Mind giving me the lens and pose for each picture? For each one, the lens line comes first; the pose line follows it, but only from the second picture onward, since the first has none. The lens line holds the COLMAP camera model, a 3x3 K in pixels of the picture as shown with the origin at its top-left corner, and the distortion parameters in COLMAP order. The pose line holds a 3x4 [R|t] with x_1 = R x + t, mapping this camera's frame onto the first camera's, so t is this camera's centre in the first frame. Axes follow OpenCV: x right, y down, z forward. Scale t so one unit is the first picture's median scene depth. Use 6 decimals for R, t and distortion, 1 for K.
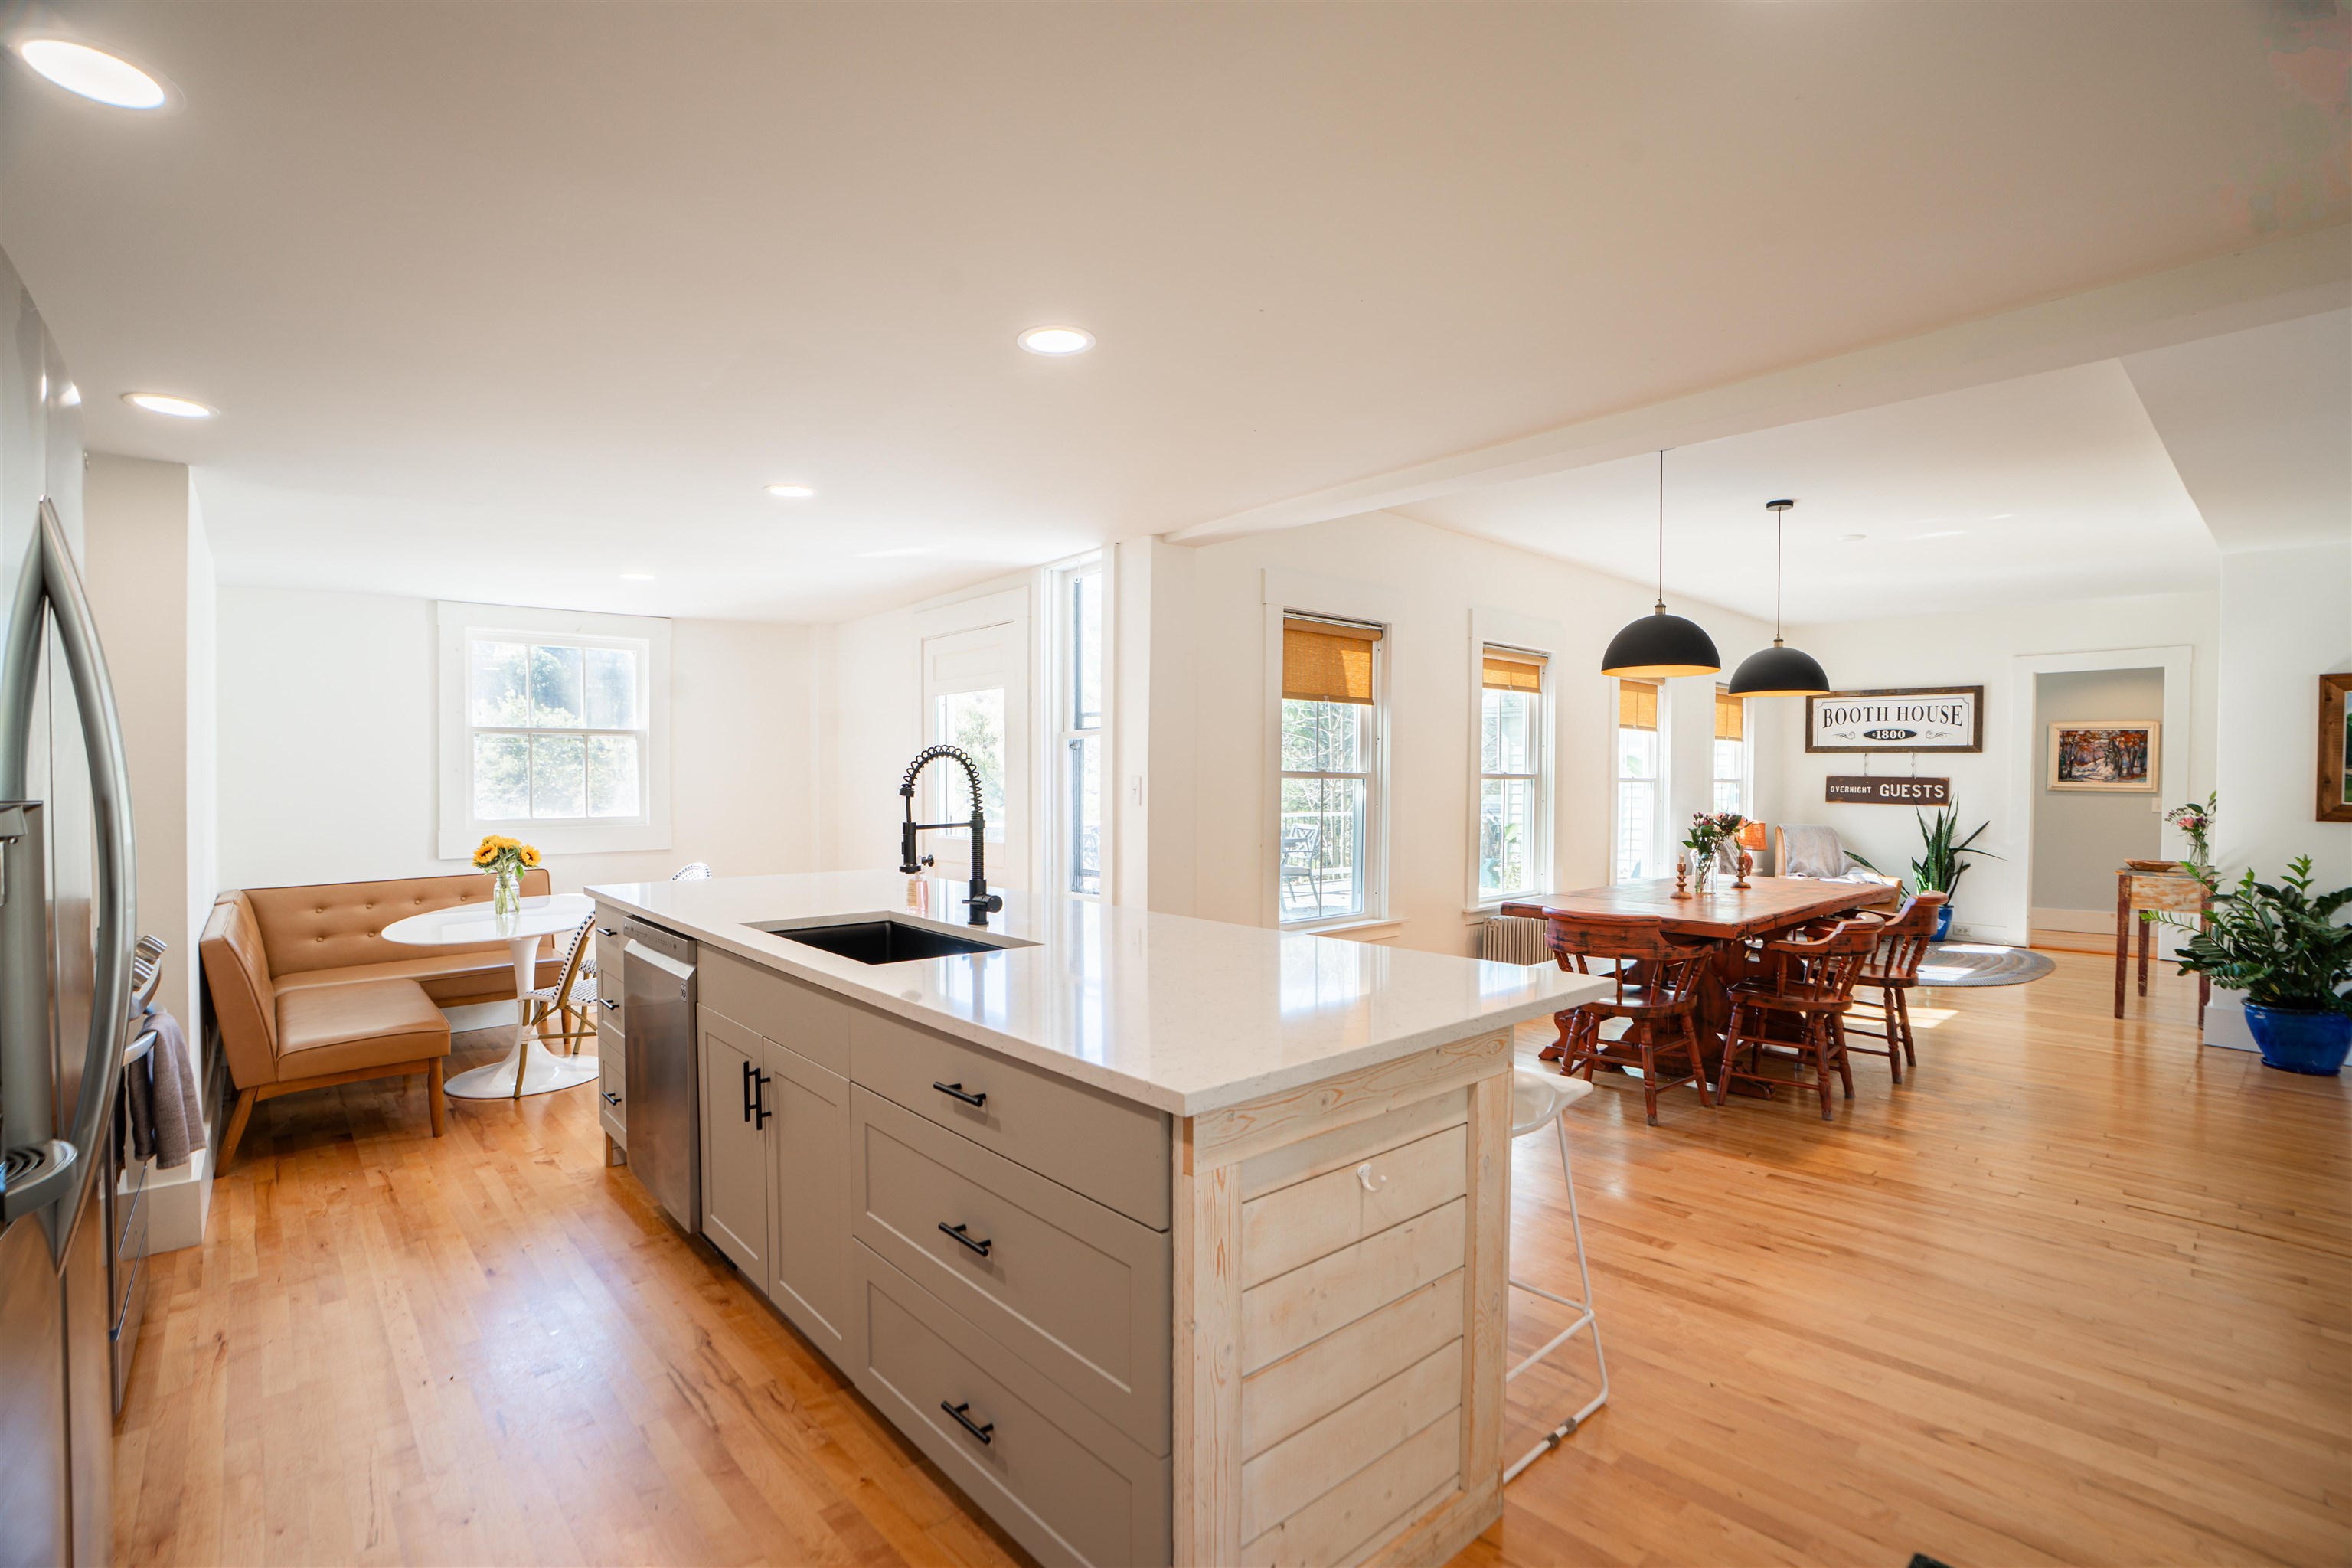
lens RADIAL K [[1082.7, 0, 1194.5], [0, 1082.7, 787.7], [0, 0, 1]] dist [-0.057478, 0.016101]
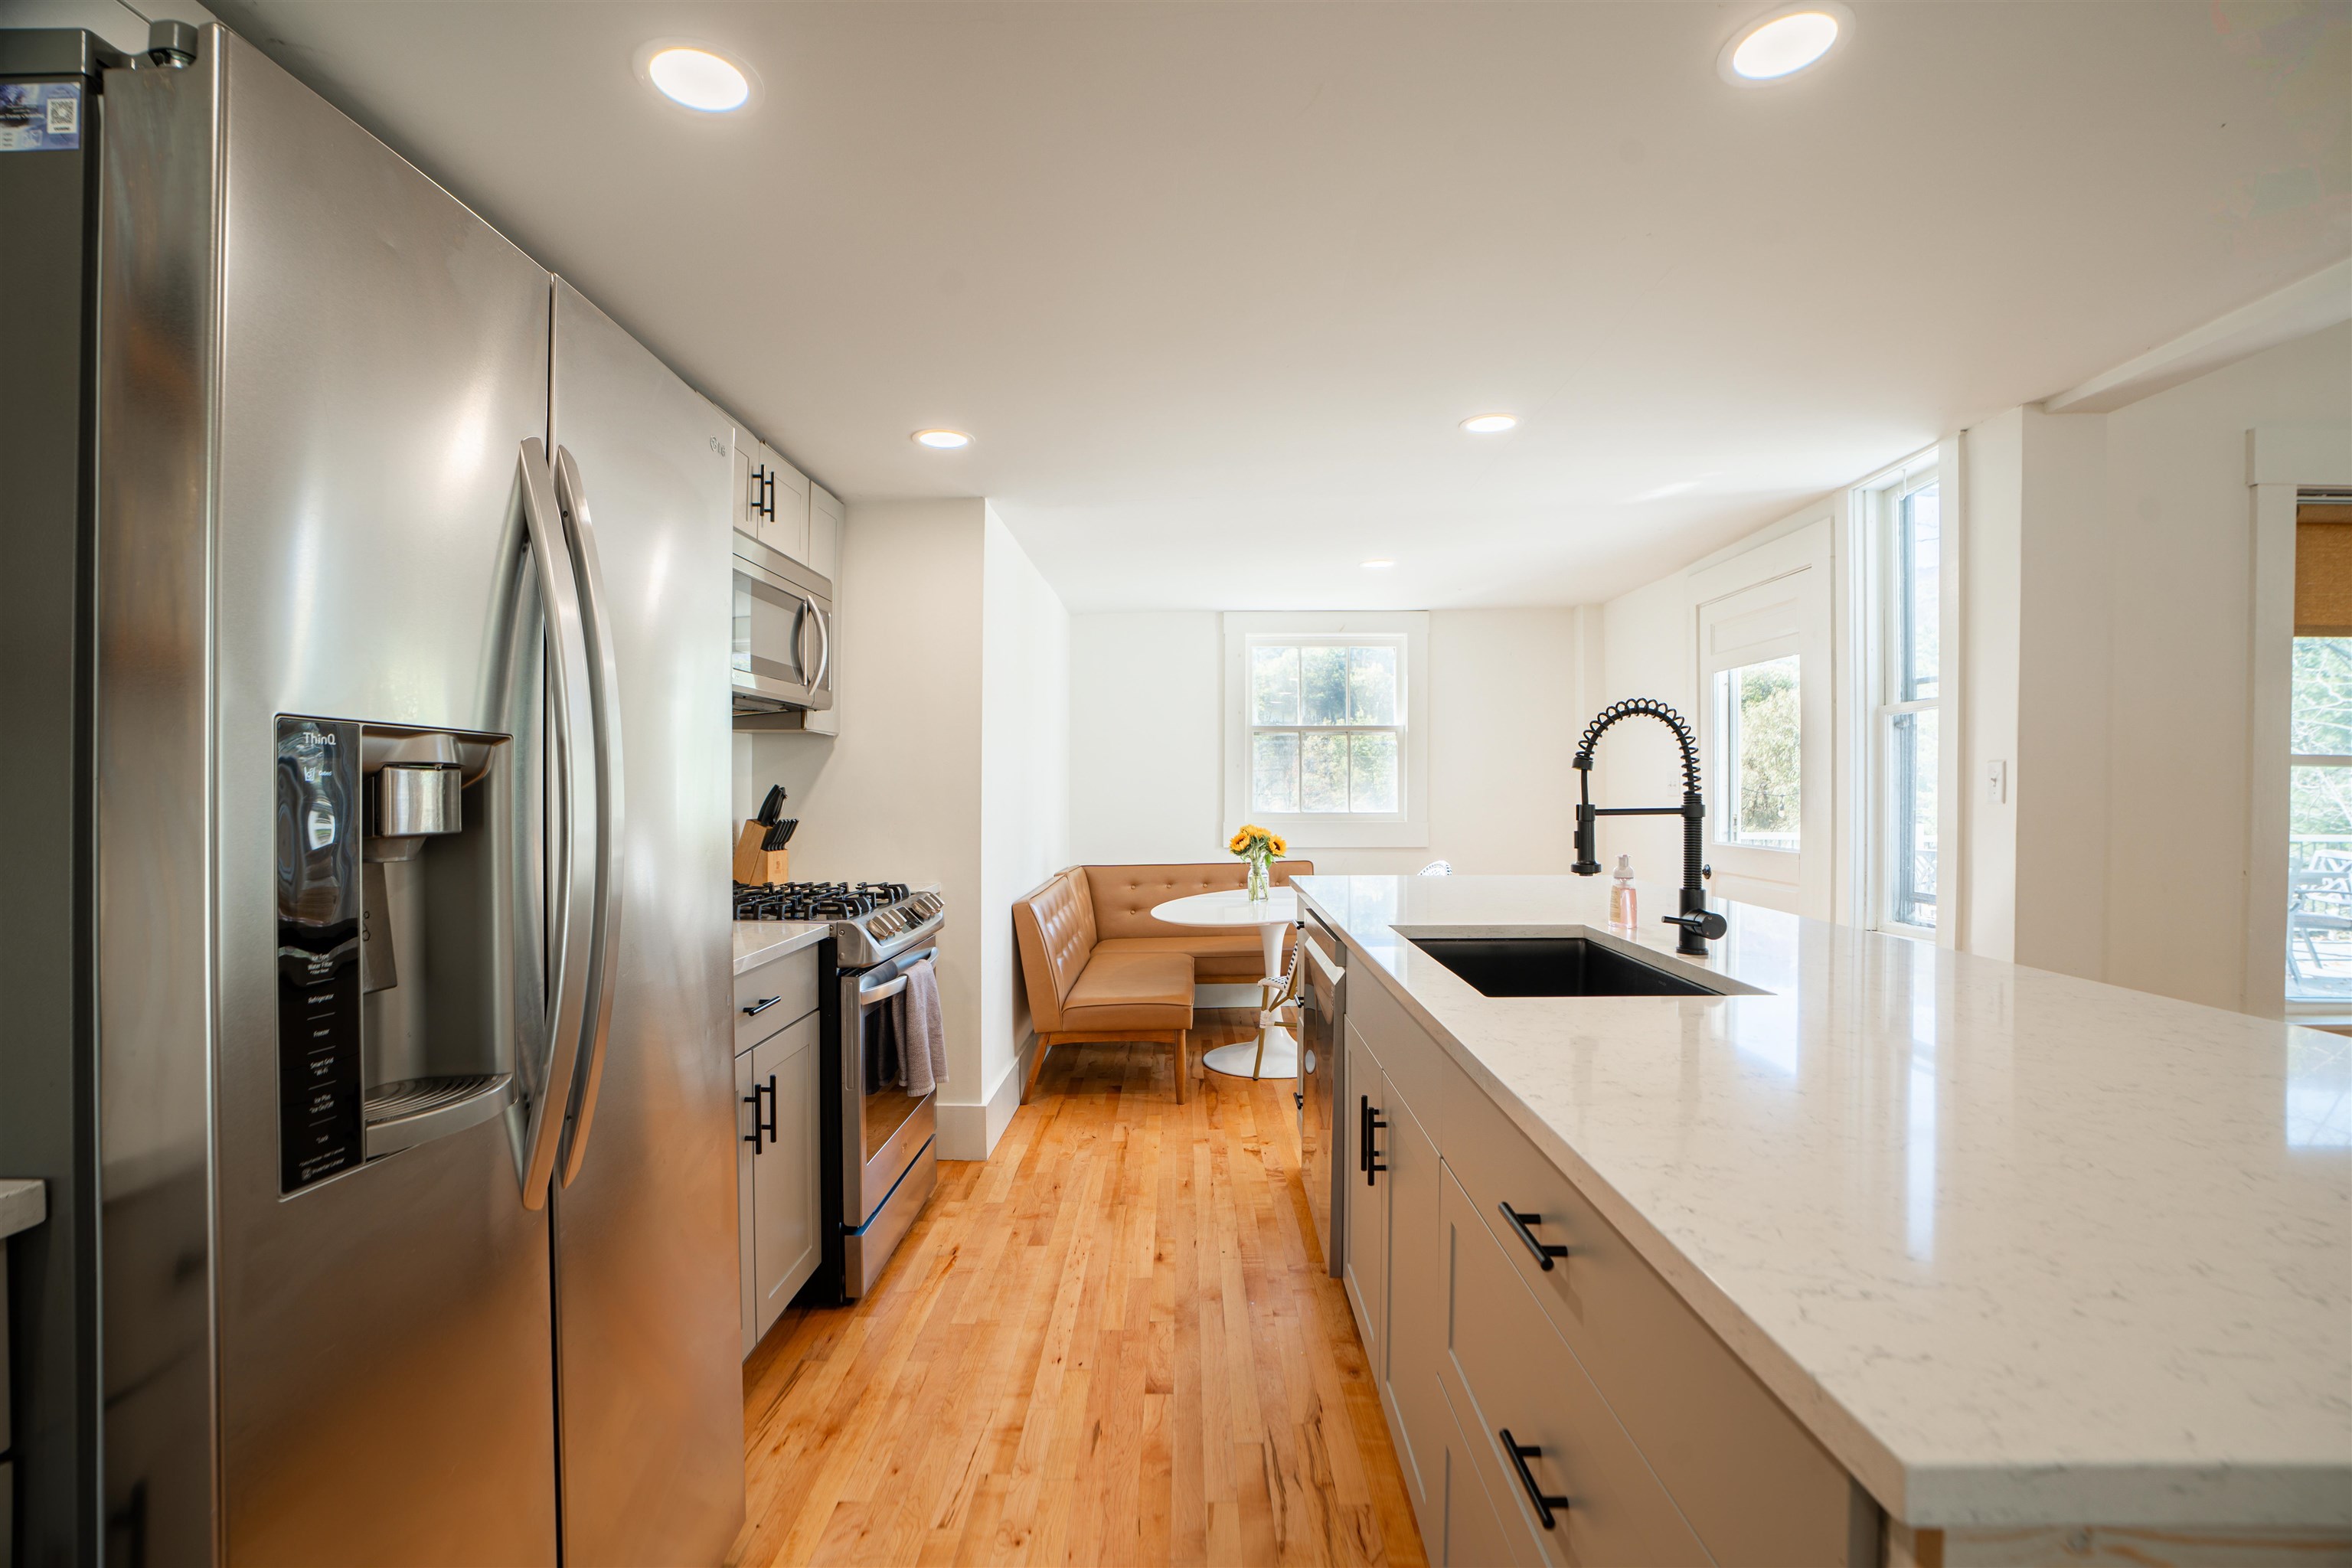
lens RADIAL K [[1082.7, 0, 1180.3], [0, 1082.7, 789.7], [0, 0, 1]] dist [-0.057478, 0.016101]
pose [[0.737555, 0.003086, -0.675280, 0.017681], [-0.009715, 0.999935, -0.006041, 0.021024], [0.675217, 0.011016, 0.737537, 0.201302]]
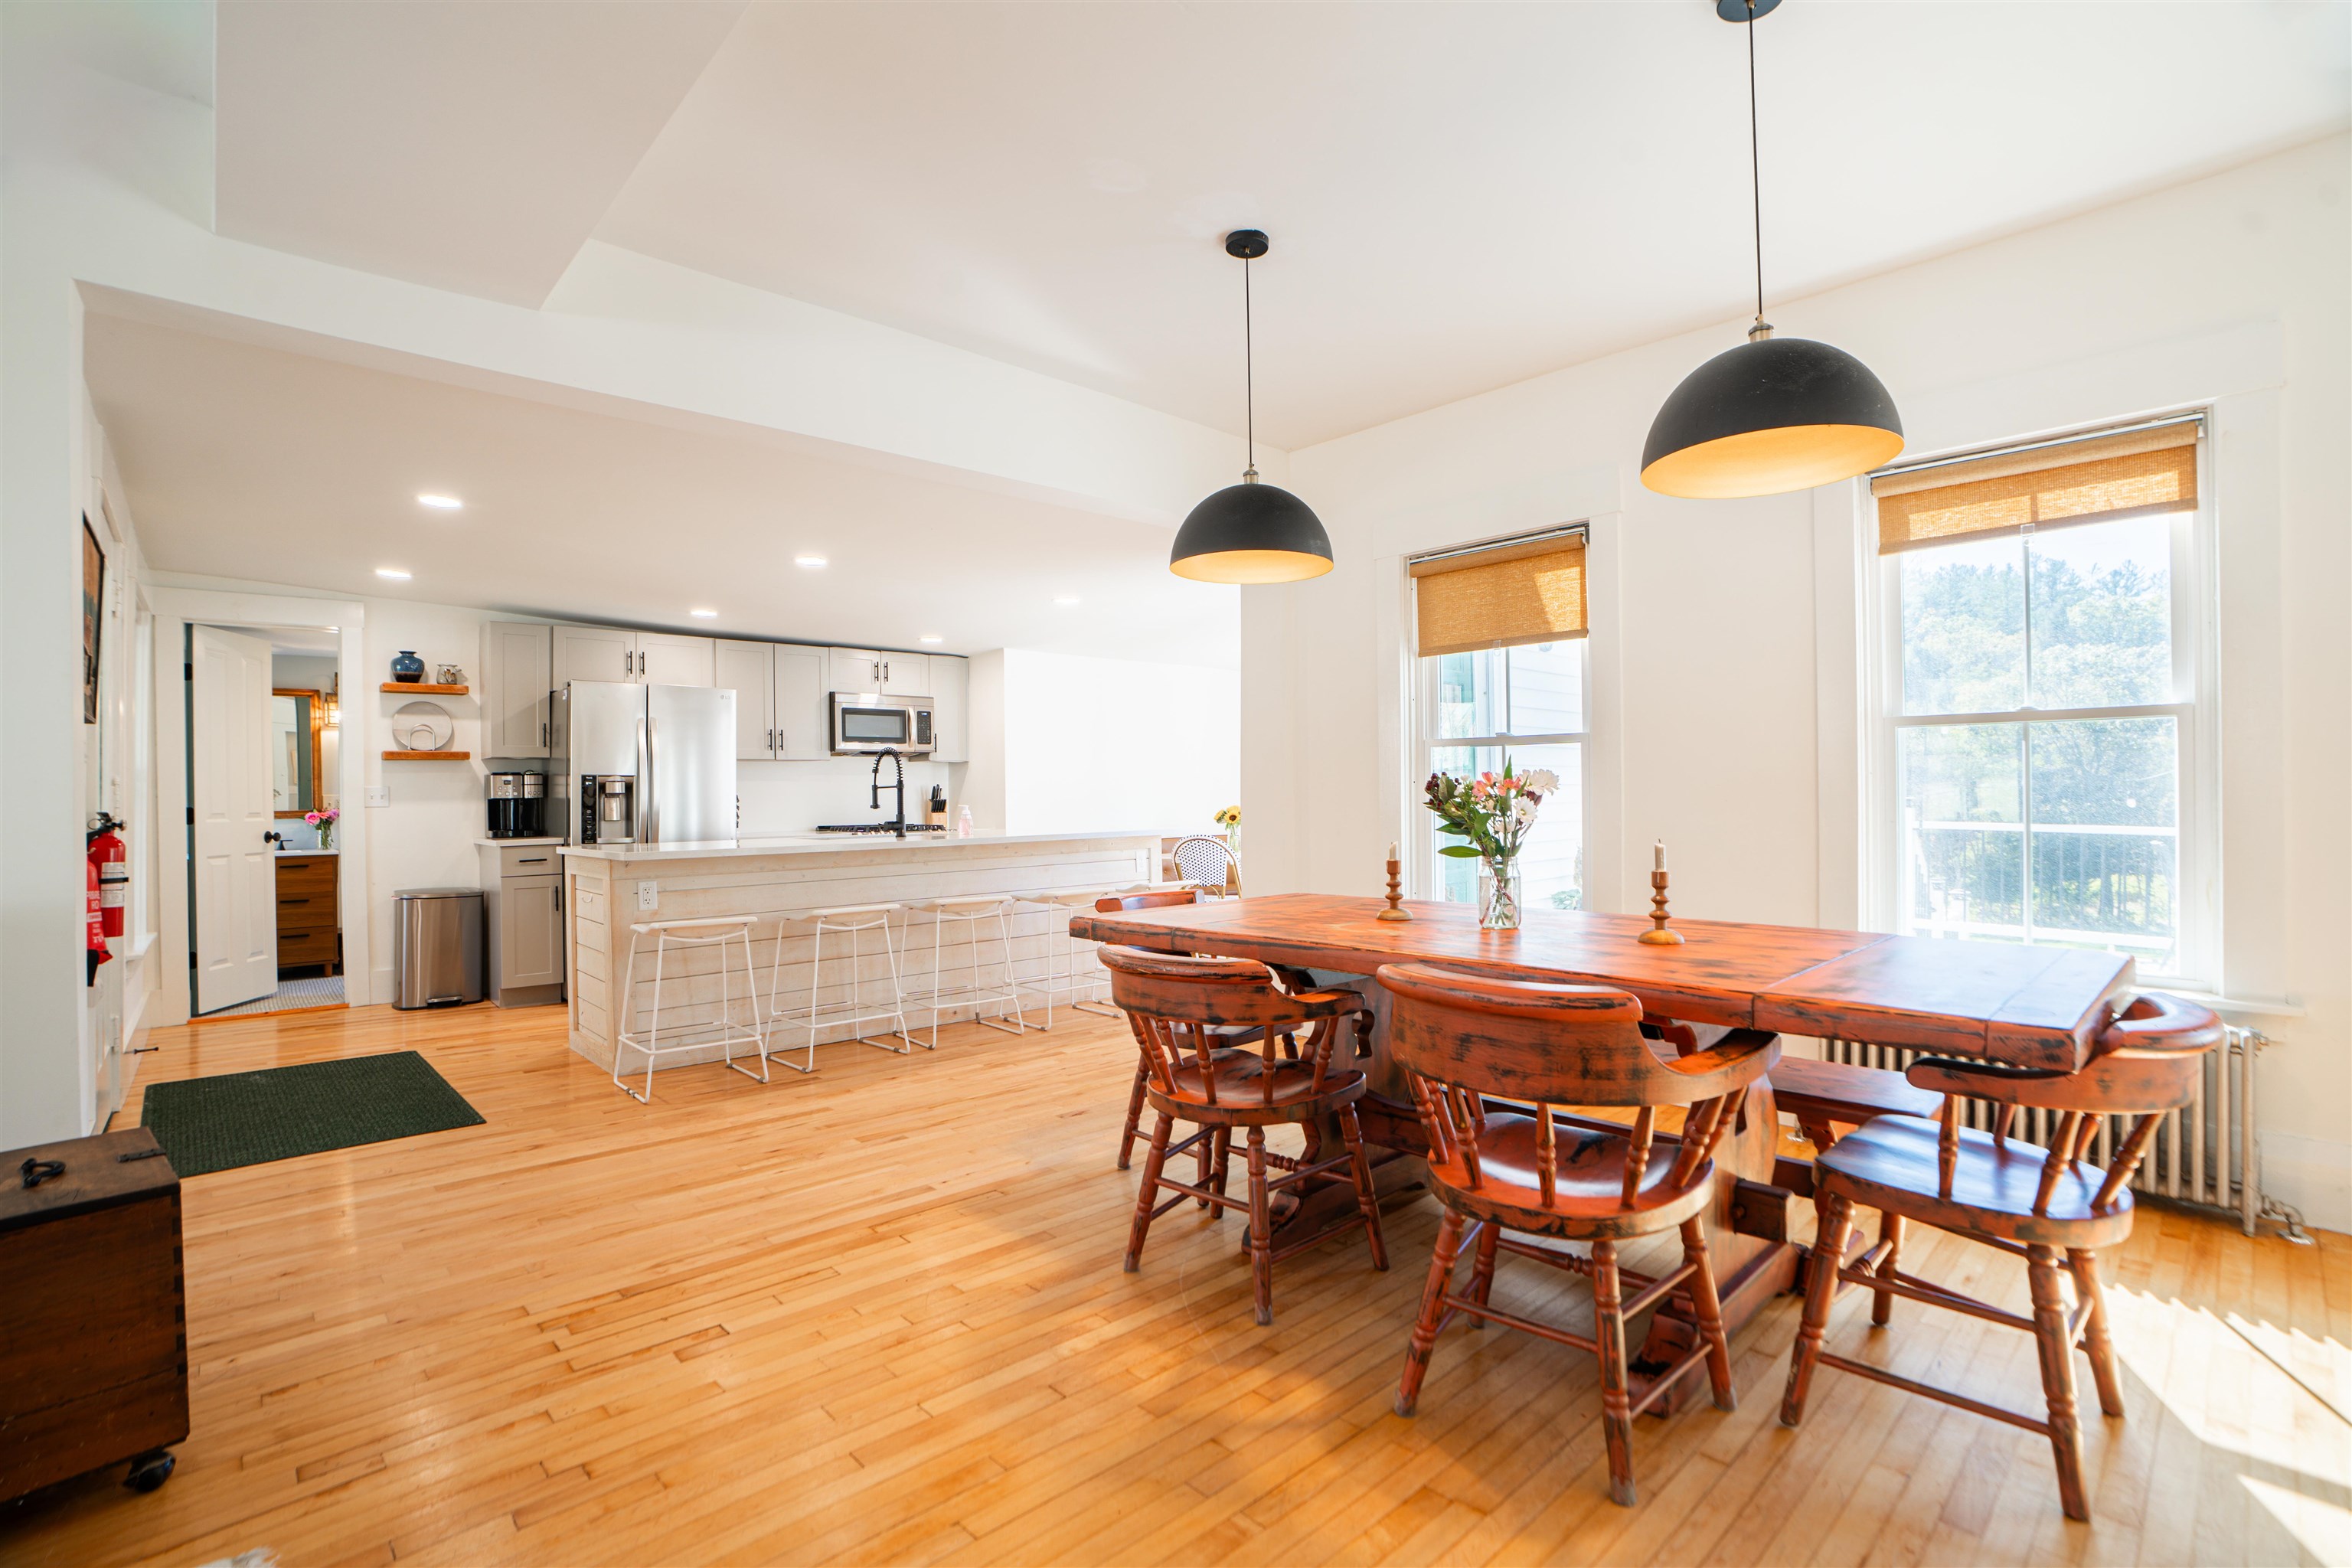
lens RADIAL K [[1082.7, 0, 1183.6], [0, 1082.7, 789.3], [0, 0, 1]] dist [-0.057478, 0.016101]
pose [[0.019805, -0.008553, -0.999767, 1.365174], [0.003713, 0.999957, -0.008481, 0.044820], [0.999797, -0.003544, 0.019836, 1.137147]]
